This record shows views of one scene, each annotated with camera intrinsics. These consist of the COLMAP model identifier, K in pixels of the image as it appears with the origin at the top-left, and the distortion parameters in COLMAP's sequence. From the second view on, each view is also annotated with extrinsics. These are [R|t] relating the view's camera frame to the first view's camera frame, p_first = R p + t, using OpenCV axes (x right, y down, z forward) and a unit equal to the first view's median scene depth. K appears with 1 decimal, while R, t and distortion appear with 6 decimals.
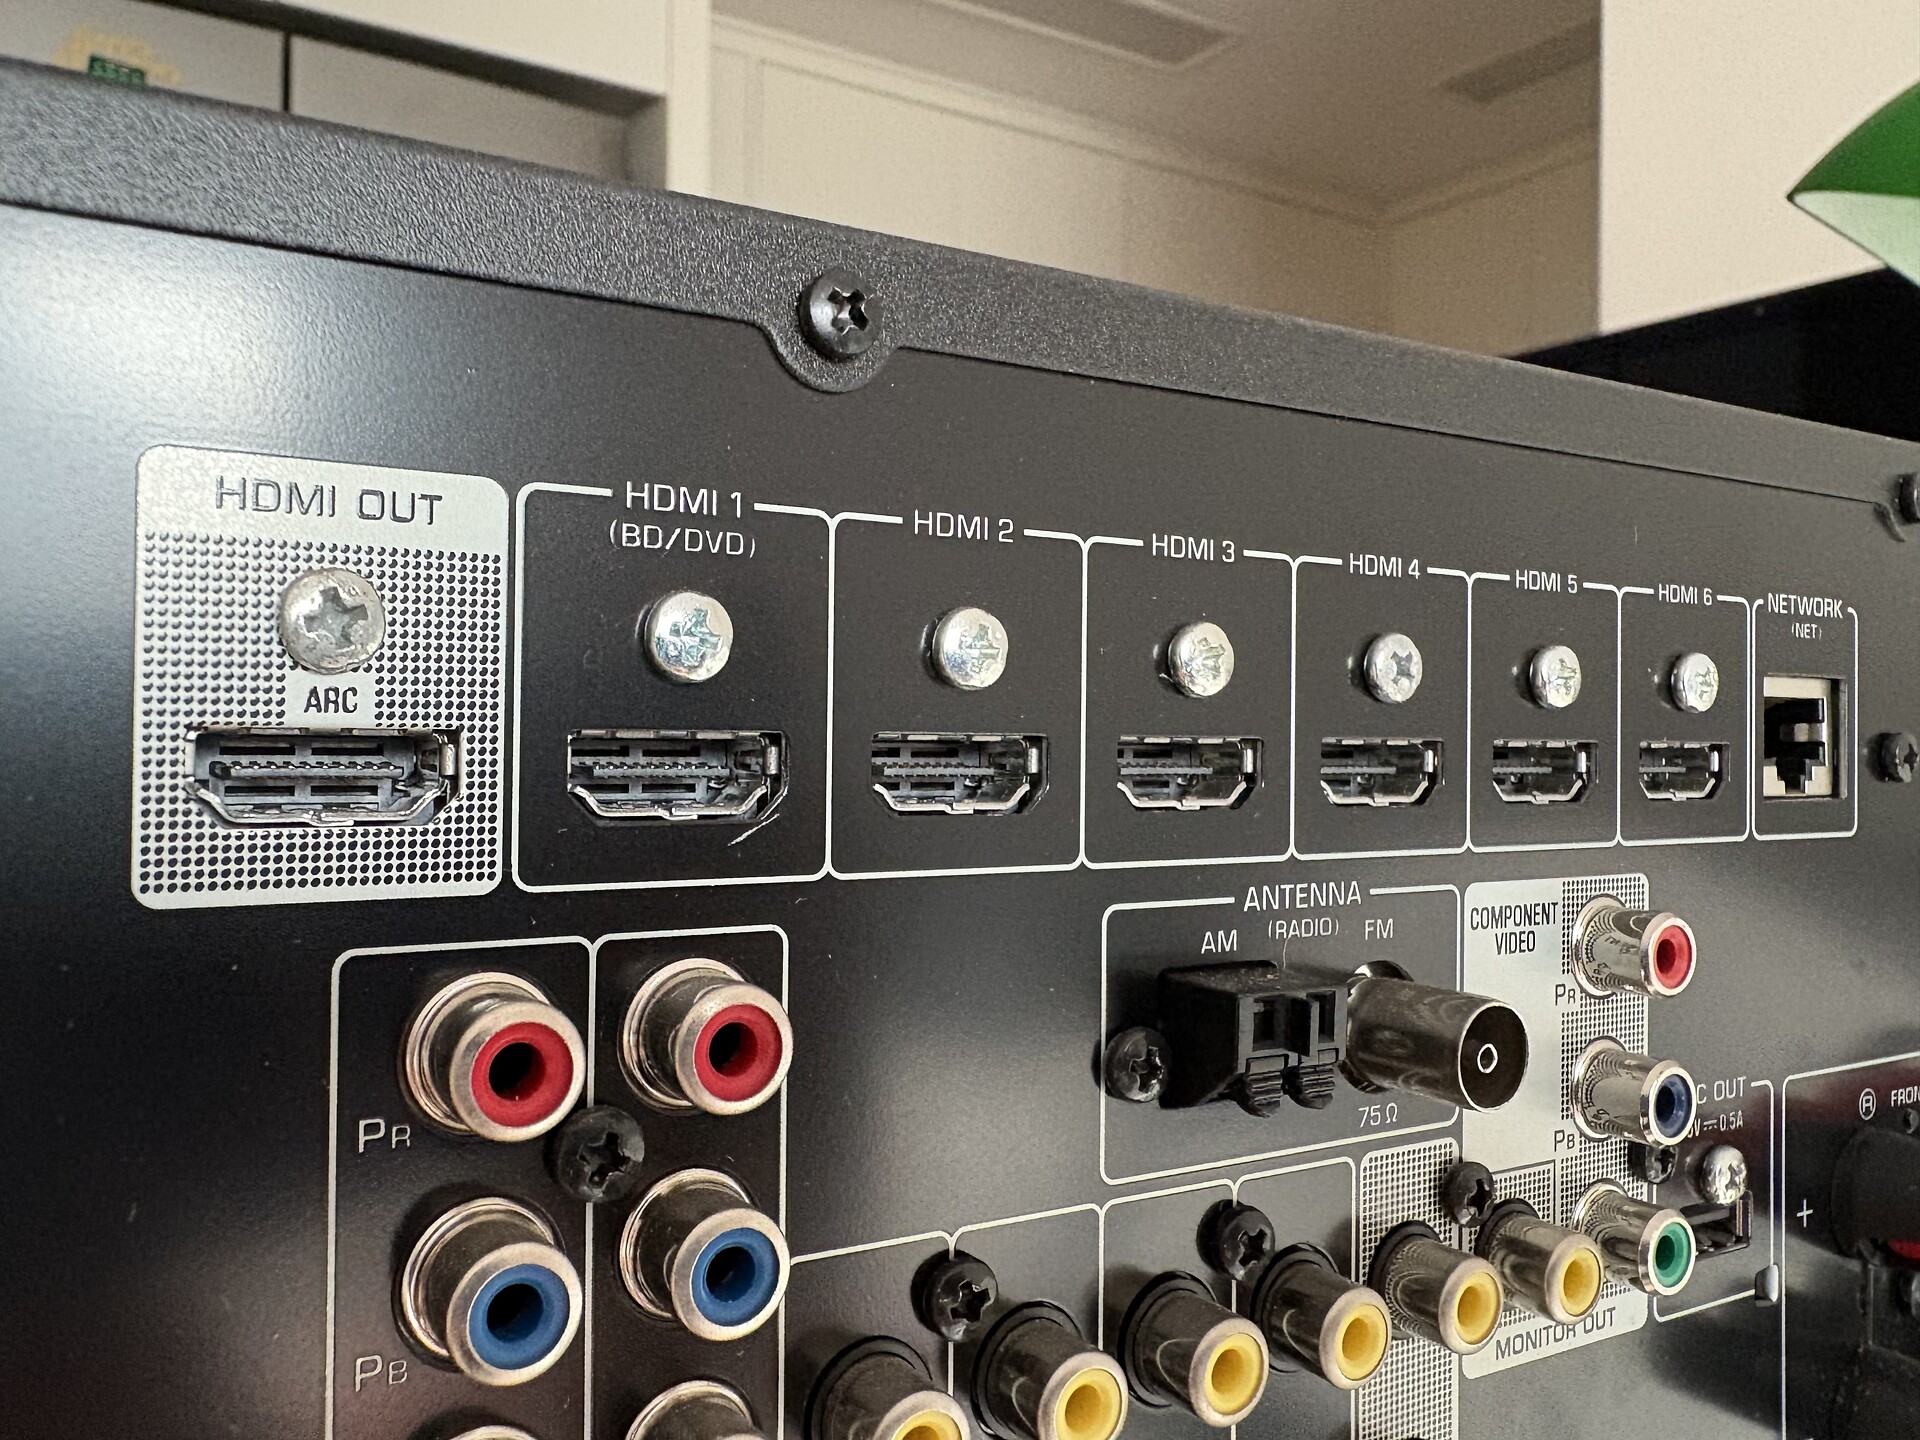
lens RADIAL K [[1577.0, 0, 906.5], [0, 1577.0, 699.8], [0, 0, 1]] dist [0.013086, -0.025637]
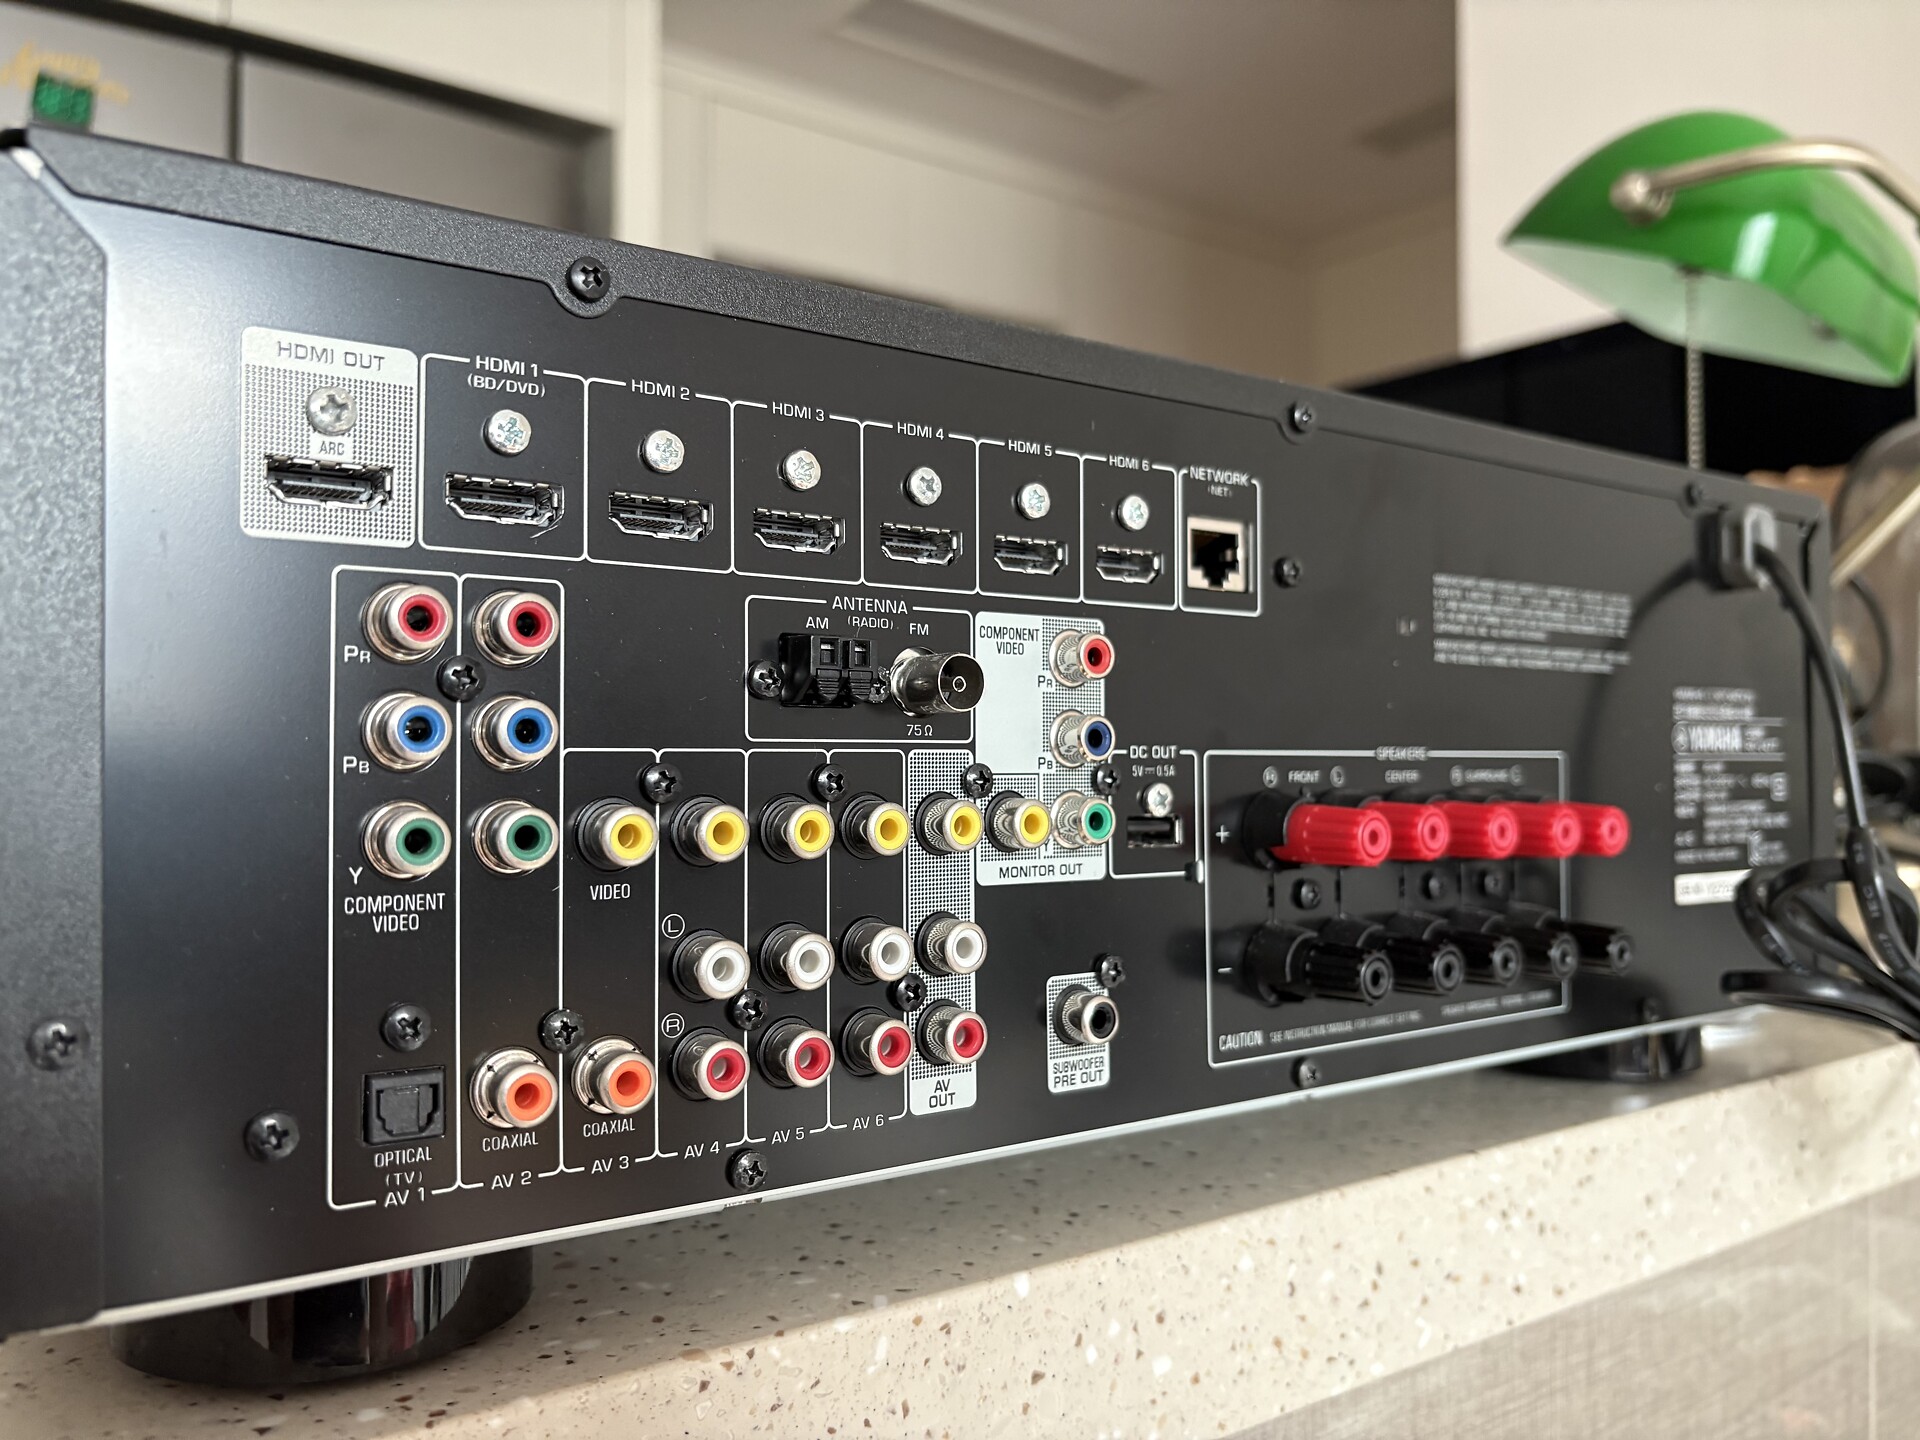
lens RADIAL K [[1476.9, 0, 958.2], [0, 1476.9, 709.3], [0, 0, 1]] dist [0.004186, -0.025163]
pose [[0.997881, -0.013796, 0.063592, 0.297709], [0.014929, 0.999738, -0.017370, 0.339573], [-0.063336, 0.018283, 0.997825, -0.885068]]
